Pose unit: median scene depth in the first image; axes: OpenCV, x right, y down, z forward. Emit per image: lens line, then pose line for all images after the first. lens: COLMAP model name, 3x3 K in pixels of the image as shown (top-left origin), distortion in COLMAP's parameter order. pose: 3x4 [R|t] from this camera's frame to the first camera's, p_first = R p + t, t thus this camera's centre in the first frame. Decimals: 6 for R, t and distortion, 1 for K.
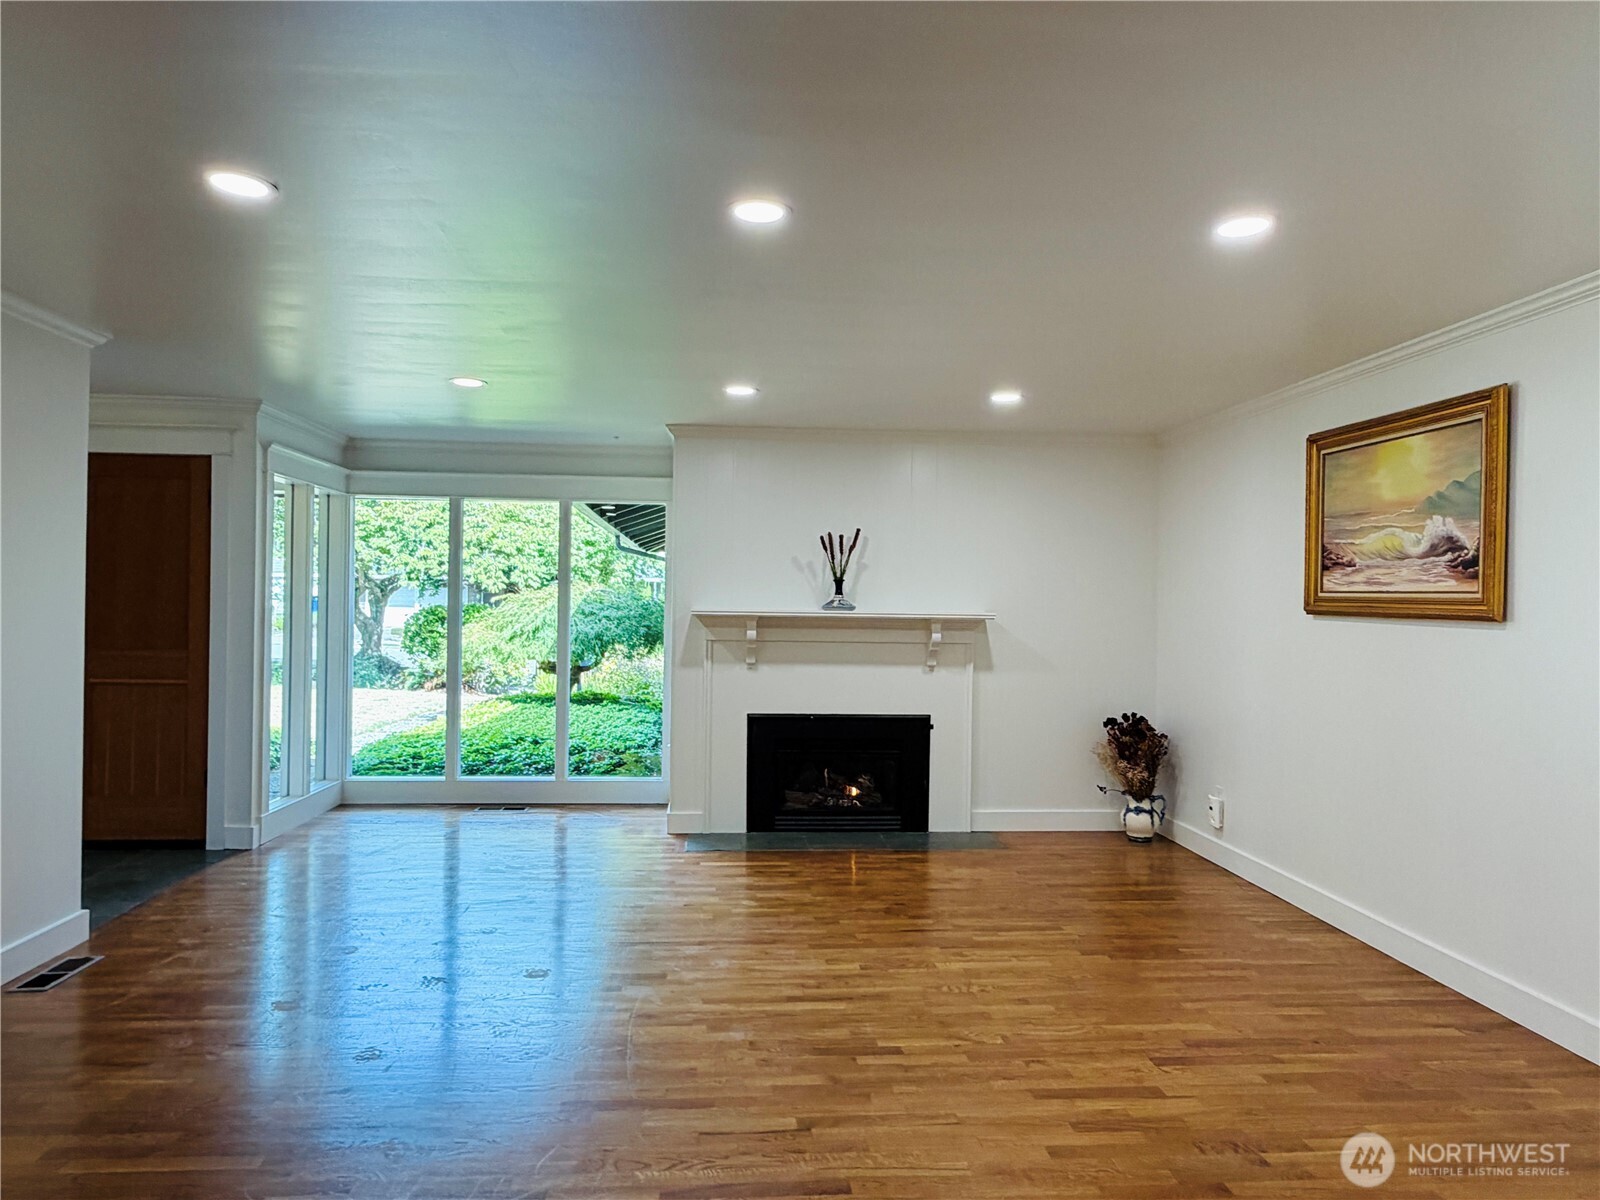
lens RADIAL K [[984.3, 0, 796.1], [0, 984.3, 600.6], [0, 0, 1]] dist [0.002446, -0.002470]
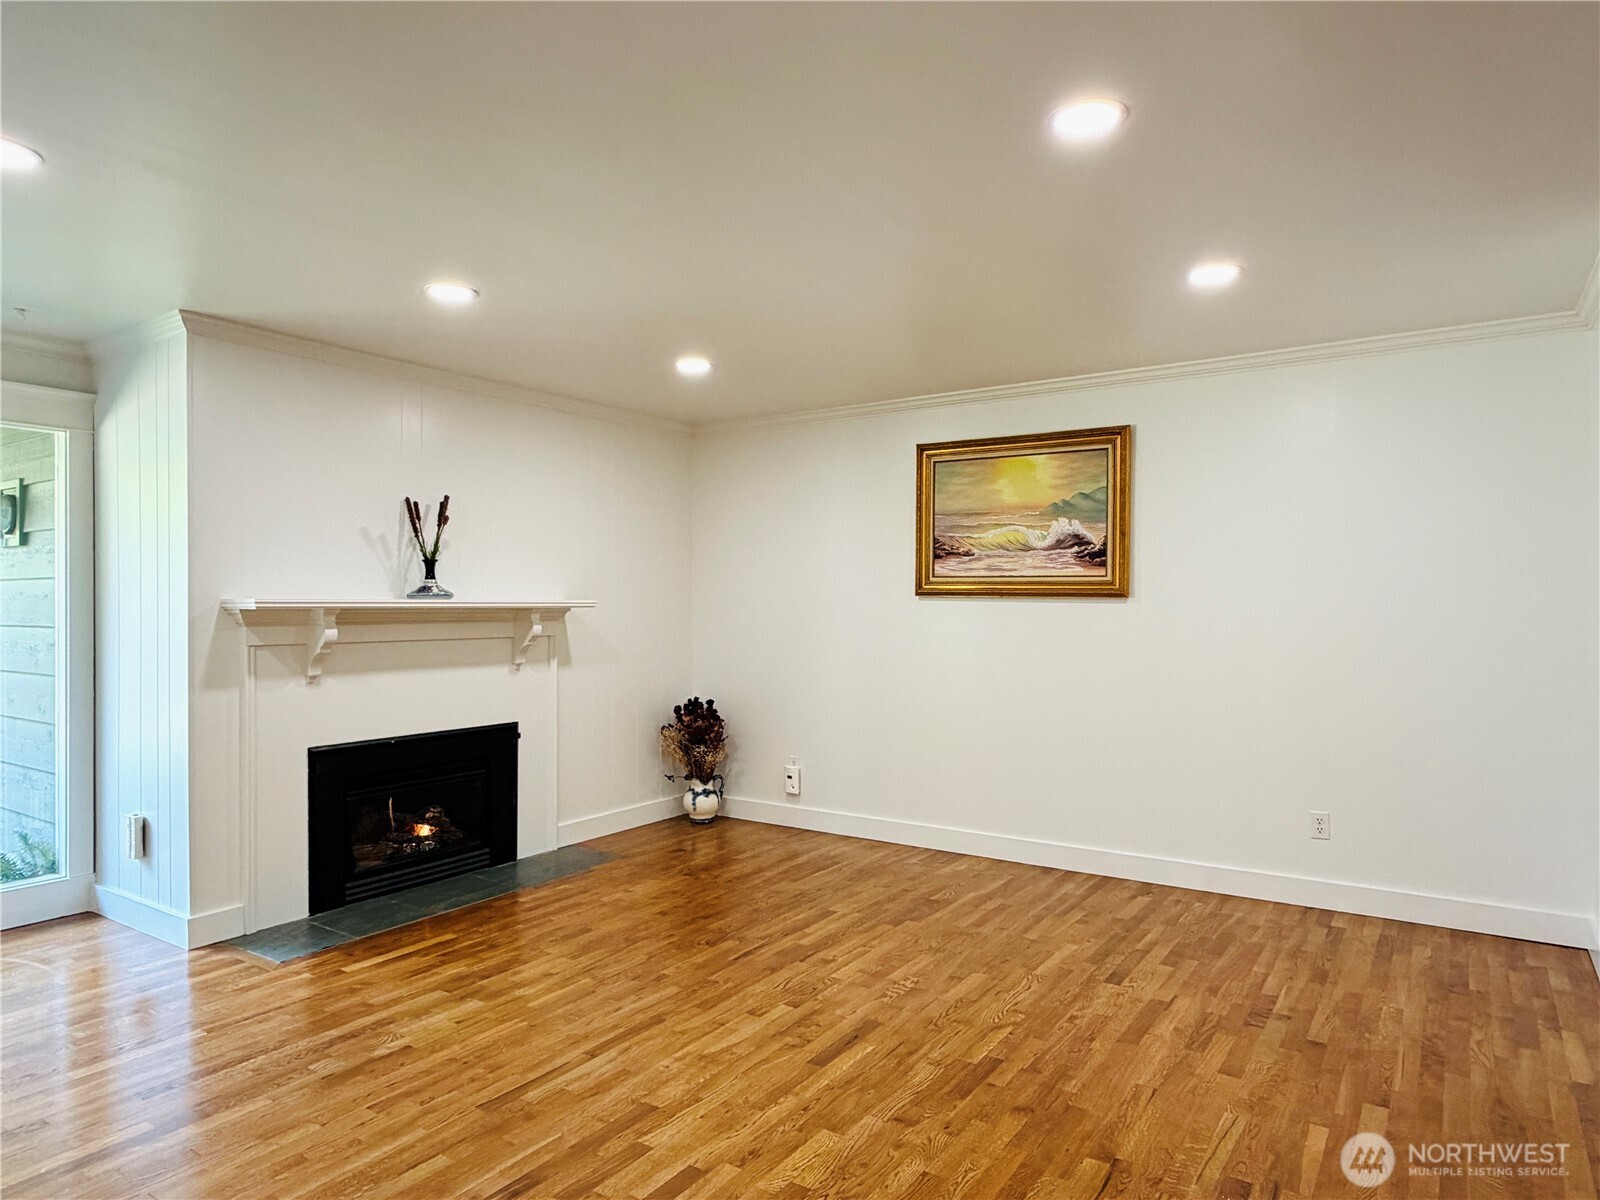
lens RADIAL K [[984.3, 0, 799.0], [0, 984.3, 602.0], [0, 0, 1]] dist [0.002446, -0.002470]
pose [[0.625212, -0.014055, 0.780328, -0.506015], [0.007161, 0.999899, 0.012272, 0.006138], [-0.780422, -0.002085, 0.625250, 0.384594]]
